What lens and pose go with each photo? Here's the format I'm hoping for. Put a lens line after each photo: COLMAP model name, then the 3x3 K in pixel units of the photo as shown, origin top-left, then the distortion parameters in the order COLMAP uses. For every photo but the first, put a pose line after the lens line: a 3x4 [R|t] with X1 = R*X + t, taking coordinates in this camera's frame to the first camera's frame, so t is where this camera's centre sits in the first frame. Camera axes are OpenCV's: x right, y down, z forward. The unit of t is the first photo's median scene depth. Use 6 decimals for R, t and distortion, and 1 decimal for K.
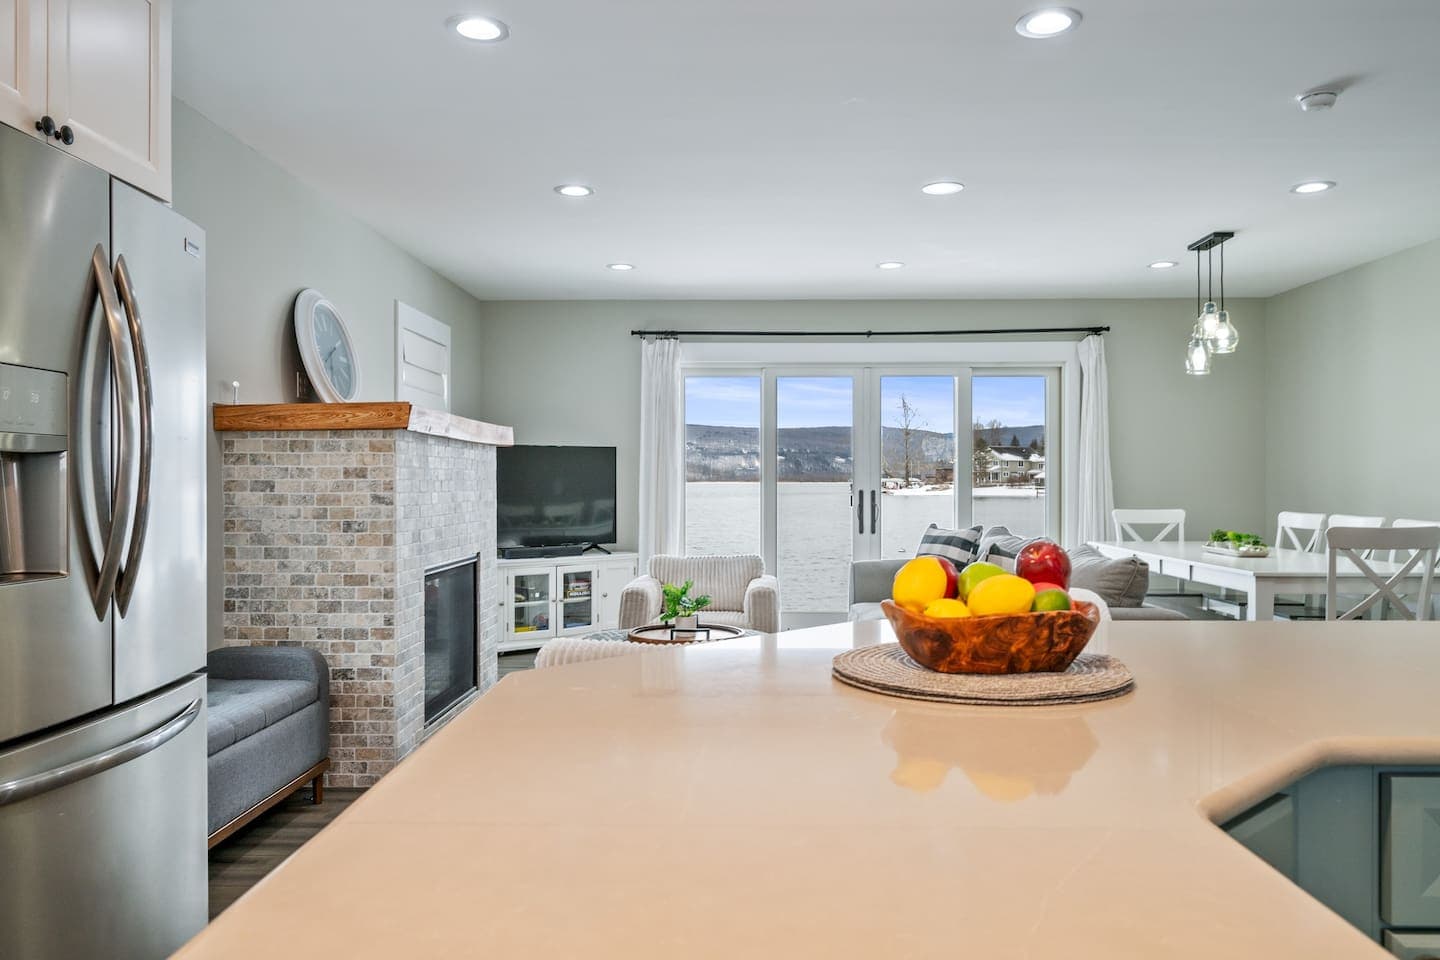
lens RADIAL K [[1058.5, 0, 720.0], [0, 1058.5, 480.0], [0, 0, 1]] dist [-0.001311, -0.003068]
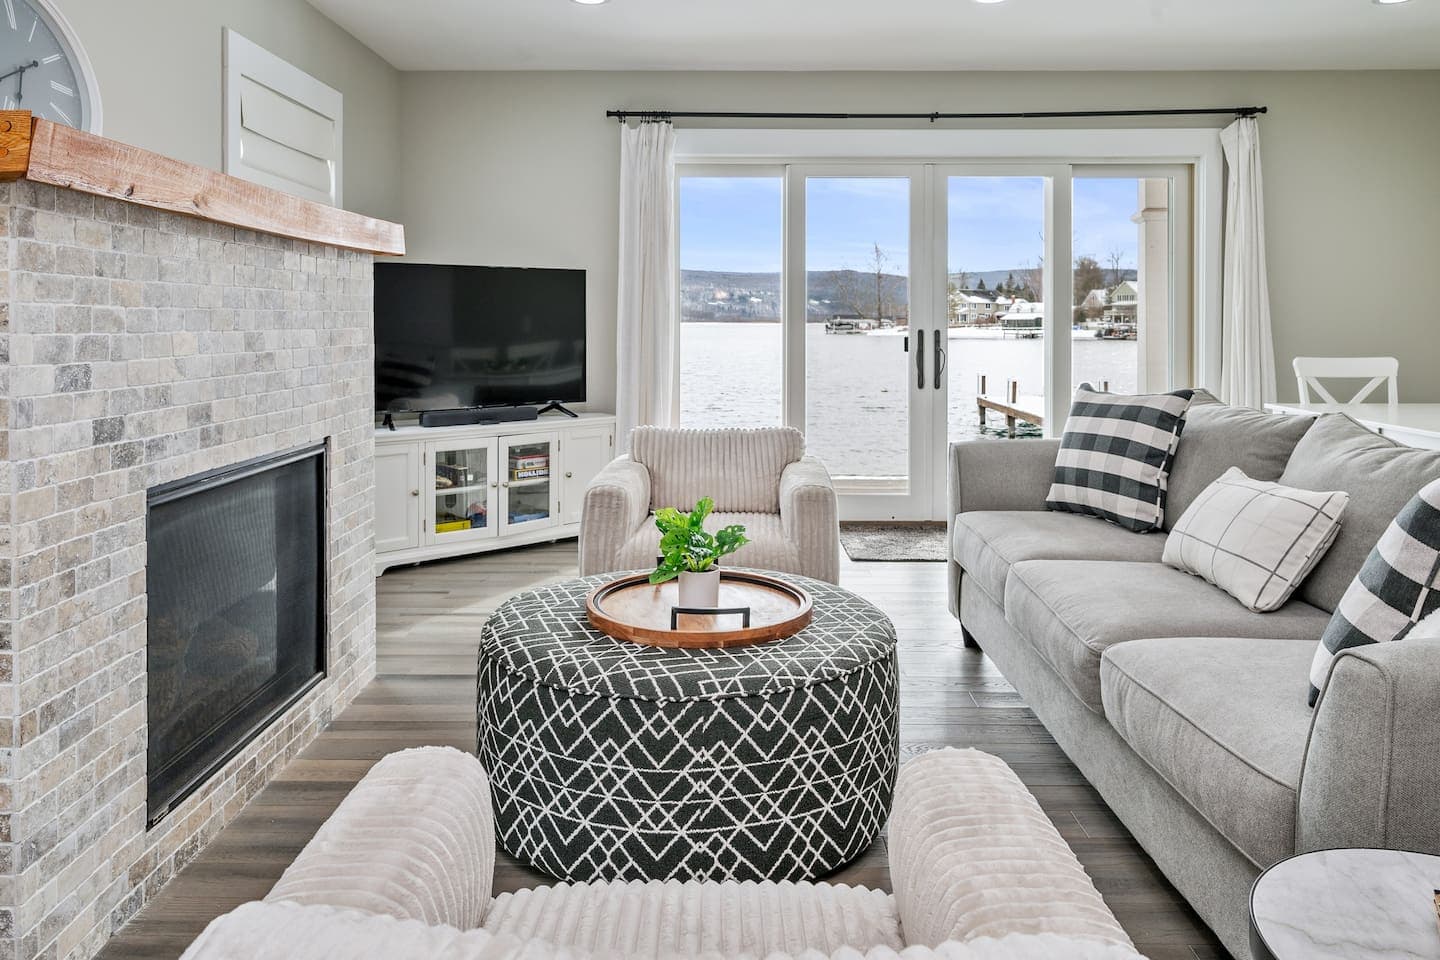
lens RADIAL K [[1045.5, 0, 792.8], [0, 1045.5, 325.8], [0, 0, 1]] dist [0.032469, -0.002695]
pose [[0.996351, 0.002326, 0.085324, -0.018253], [-0.002765, 0.999984, 0.005020, 0.003250], [-0.085311, -0.005238, 0.996341, 0.285067]]
